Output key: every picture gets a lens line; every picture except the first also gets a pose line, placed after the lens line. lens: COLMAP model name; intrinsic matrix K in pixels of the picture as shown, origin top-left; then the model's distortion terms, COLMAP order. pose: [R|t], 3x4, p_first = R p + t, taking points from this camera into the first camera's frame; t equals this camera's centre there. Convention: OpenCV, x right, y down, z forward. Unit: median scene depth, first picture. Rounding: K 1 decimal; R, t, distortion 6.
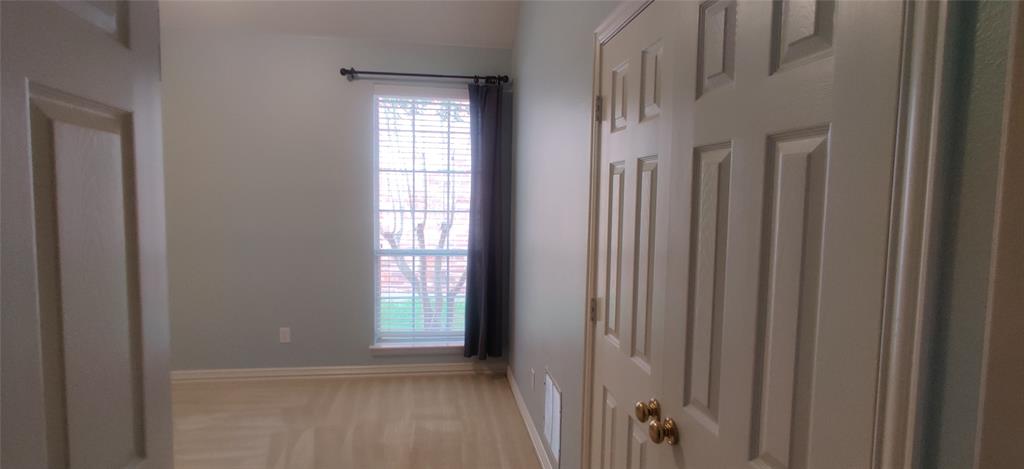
lens RADIAL K [[505.0, 0, 507.0], [0, 505.0, 233.6], [0, 0, 1]] dist [-0.001864, 0.004135]
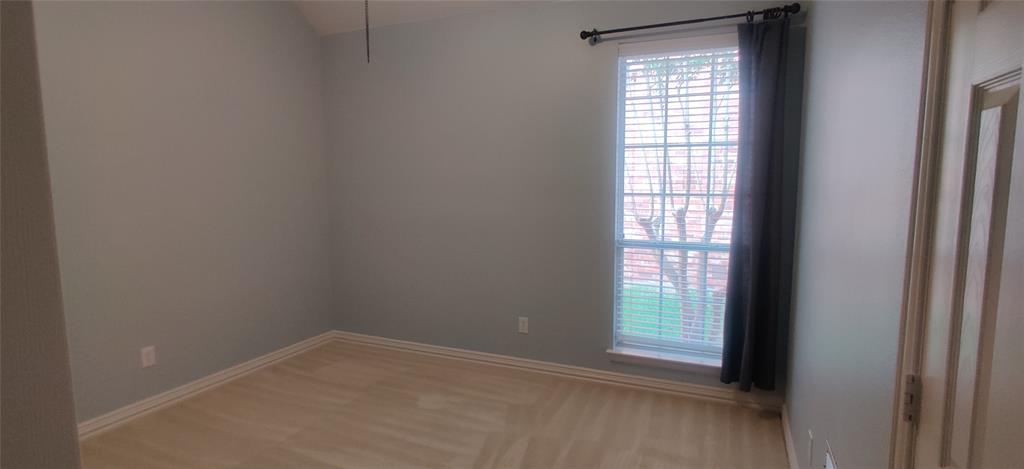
lens RADIAL K [[505.0, 0, 523.2], [0, 505.0, 235.4], [0, 0, 1]] dist [-0.001864, 0.004135]
pose [[0.860445, 0.037691, -0.508147, 0.040540], [-0.018758, 0.998928, 0.042332, -0.009090], [0.509197, -0.026892, 0.860229, 0.179055]]
